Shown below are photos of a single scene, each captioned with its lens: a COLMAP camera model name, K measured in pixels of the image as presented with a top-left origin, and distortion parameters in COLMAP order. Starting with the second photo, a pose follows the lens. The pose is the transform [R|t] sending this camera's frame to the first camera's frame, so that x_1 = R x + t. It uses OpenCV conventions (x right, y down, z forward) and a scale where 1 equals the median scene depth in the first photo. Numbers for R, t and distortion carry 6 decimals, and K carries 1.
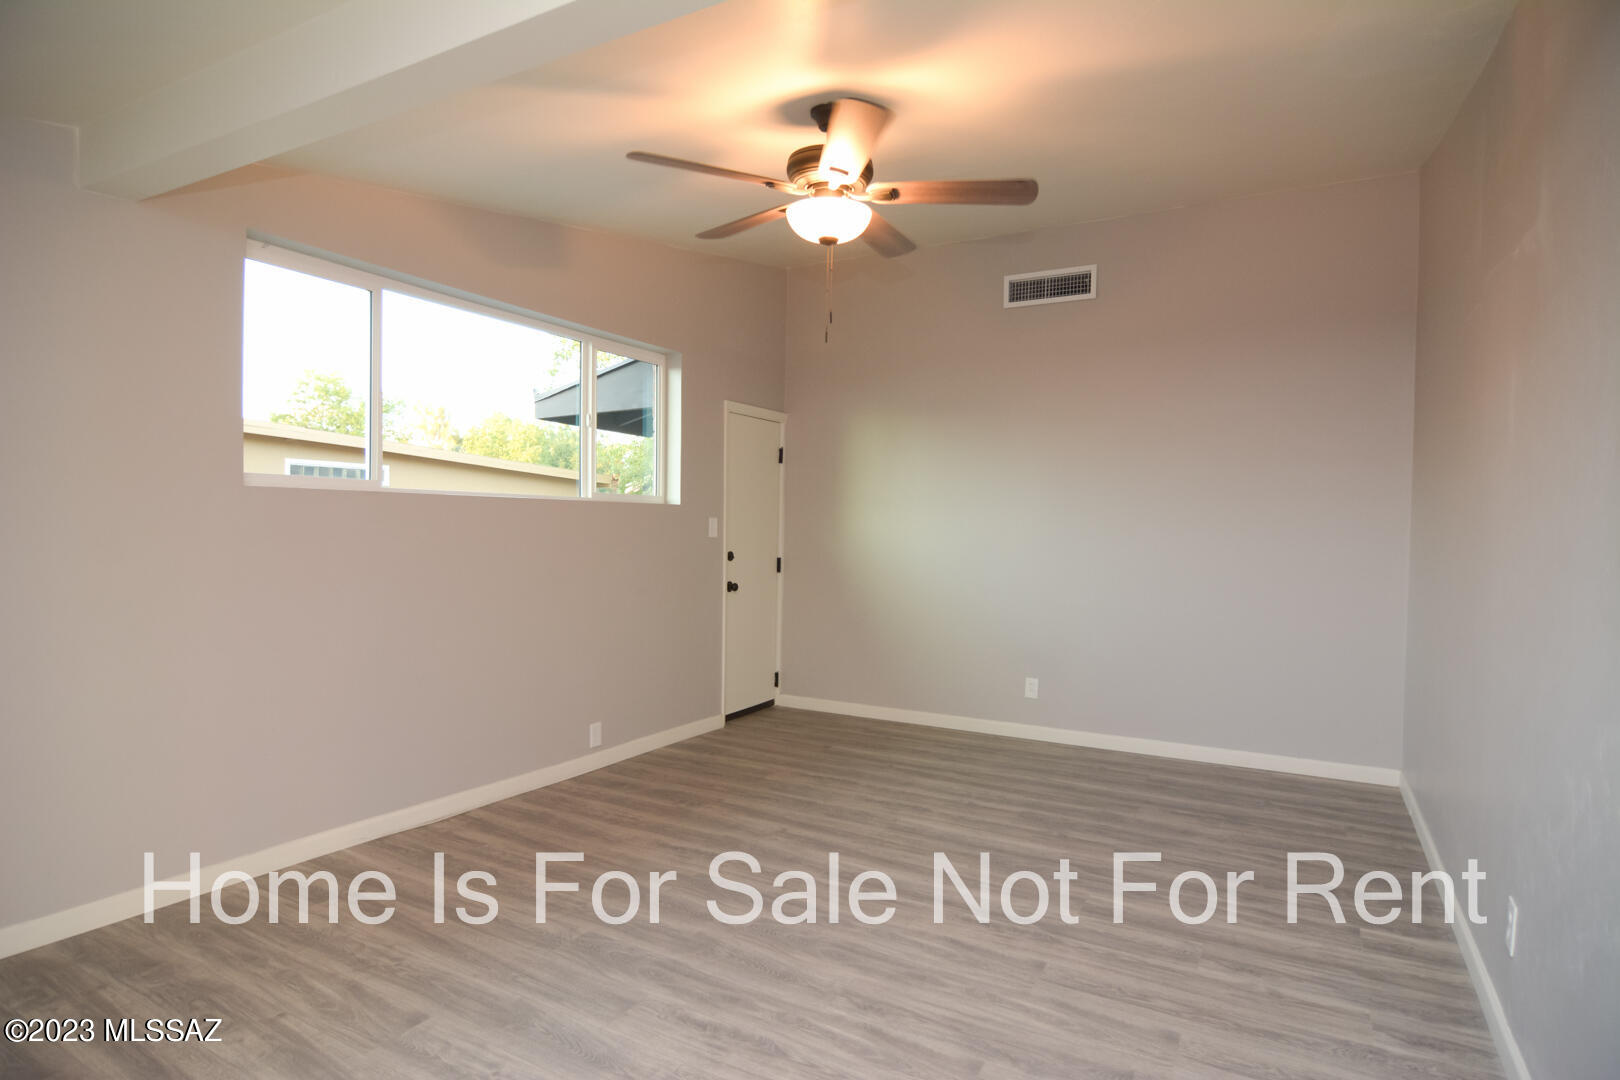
lens RADIAL K [[867.1, 0, 810.0], [0, 867.1, 540.0], [0, 0, 1]] dist [-0.016070, -0.001579]
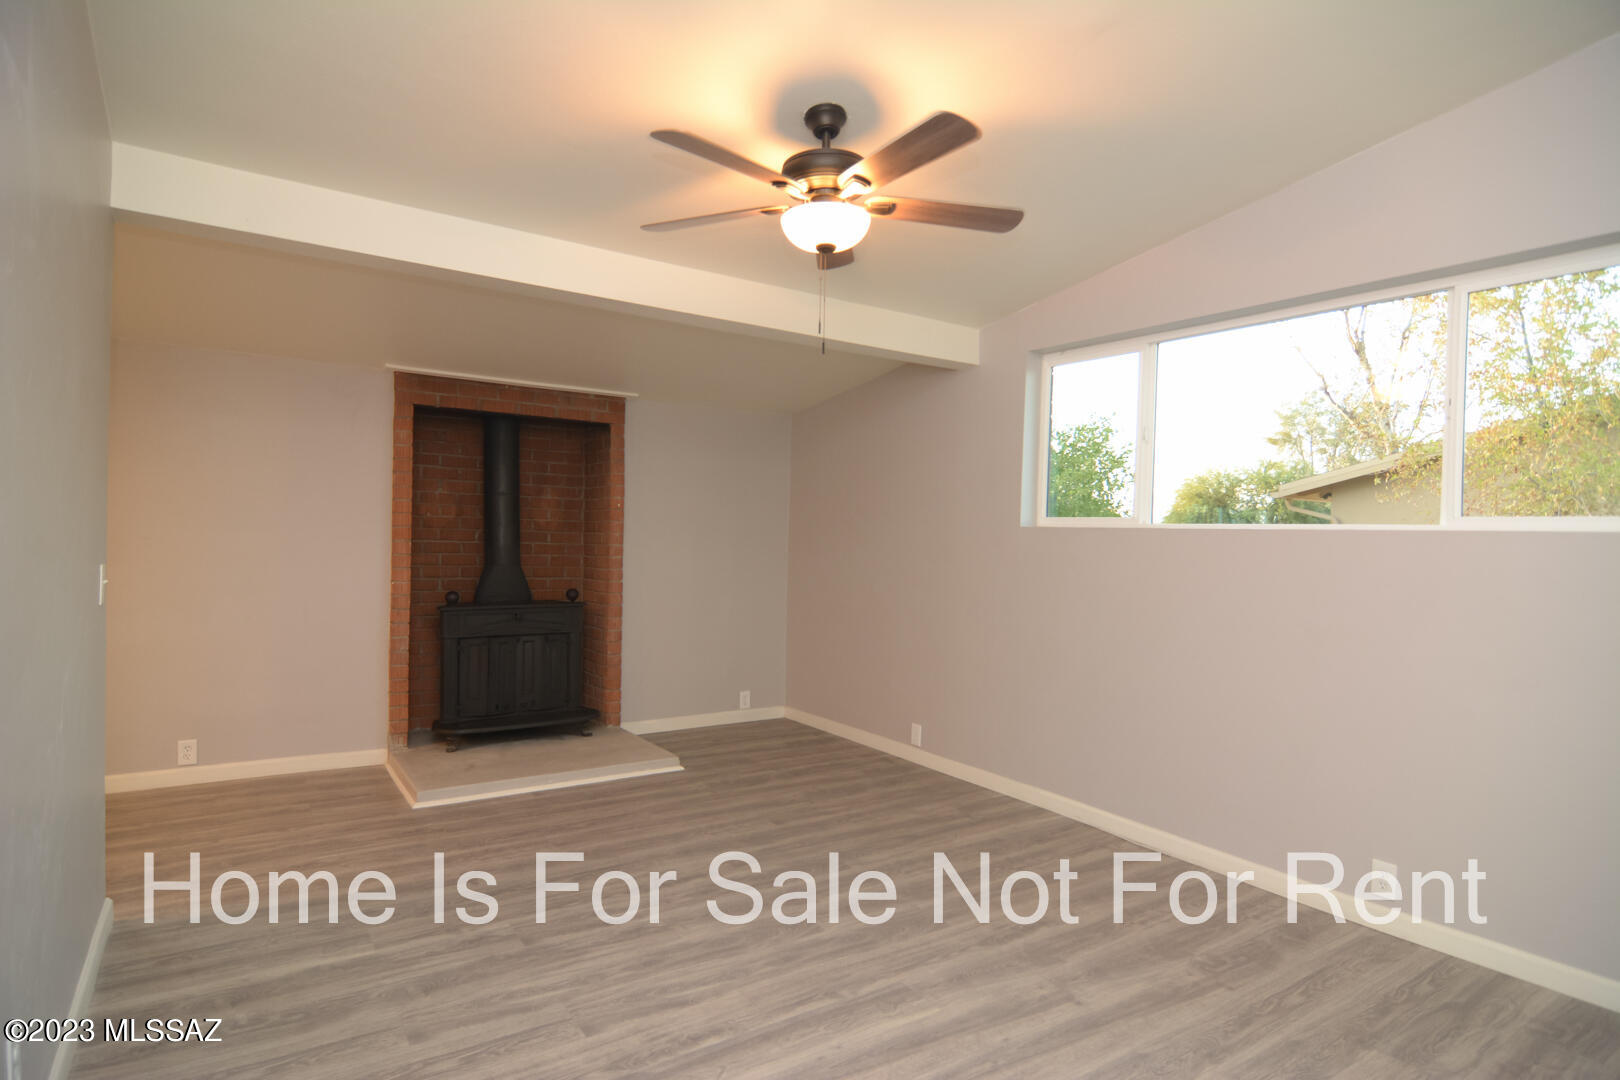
lens RADIAL K [[867.1, 0, 810.0], [0, 867.1, 540.0], [0, 0, 1]] dist [-0.016070, -0.001579]
pose [[-0.445210, -0.025997, -0.895049, 0.941864], [-0.050813, 0.998701, -0.003733, -0.018185], [0.893983, 0.043819, -0.445953, 1.529663]]
